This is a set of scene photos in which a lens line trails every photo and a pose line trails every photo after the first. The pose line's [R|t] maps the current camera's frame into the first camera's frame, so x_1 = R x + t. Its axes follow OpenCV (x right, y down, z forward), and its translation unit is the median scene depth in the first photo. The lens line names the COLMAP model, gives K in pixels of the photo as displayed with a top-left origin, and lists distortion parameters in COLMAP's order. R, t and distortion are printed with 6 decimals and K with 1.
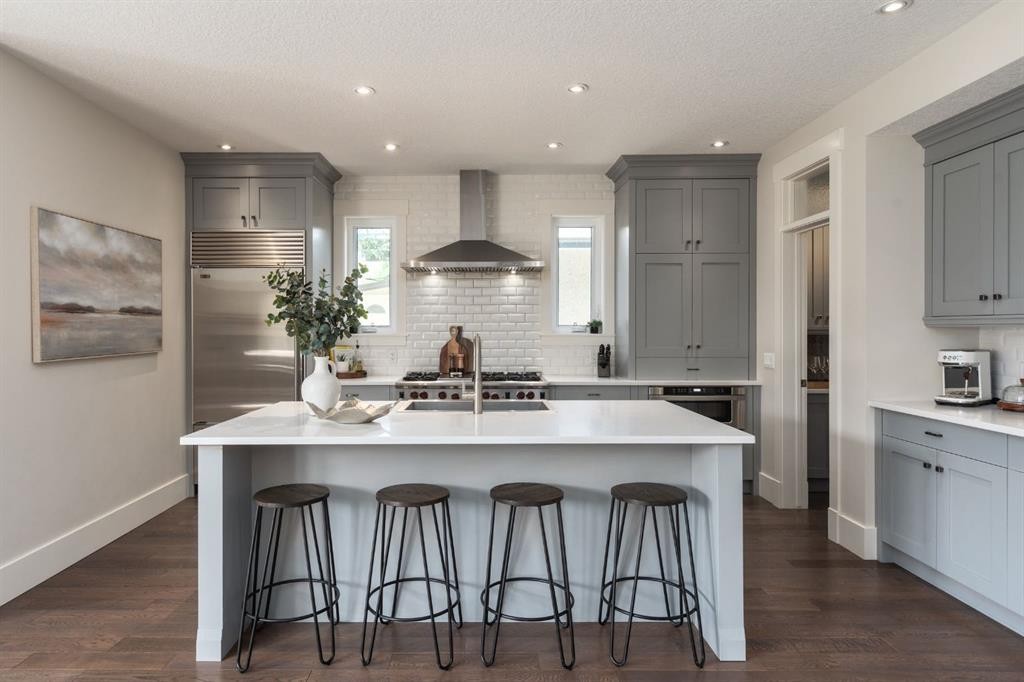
lens RADIAL K [[602.0, 0, 512.9], [0, 602.0, 344.9], [0, 0, 1]] dist [0.006124, -0.000076]
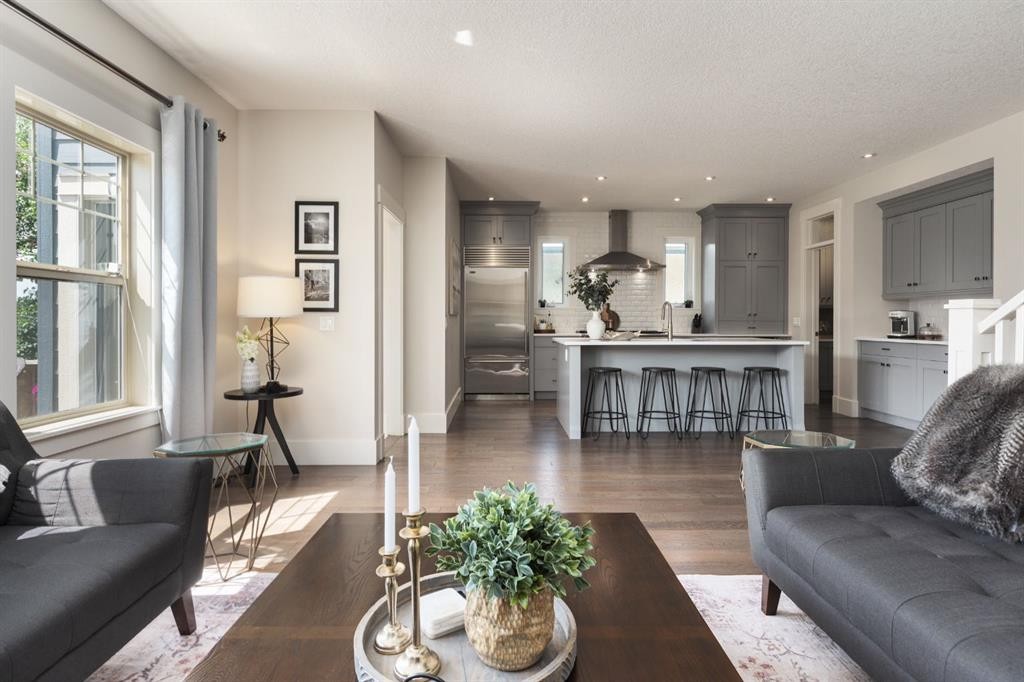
lens RADIAL K [[579.5, 0, 512.0], [0, 579.5, 341.0], [0, 0, 1]] dist [-0.001361, -0.000109]
pose [[0.999776, 0.003209, 0.020926, -0.462162], [-0.003251, 0.999993, 0.001940, 0.084680], [-0.020920, -0.002008, 0.999779, -0.706393]]
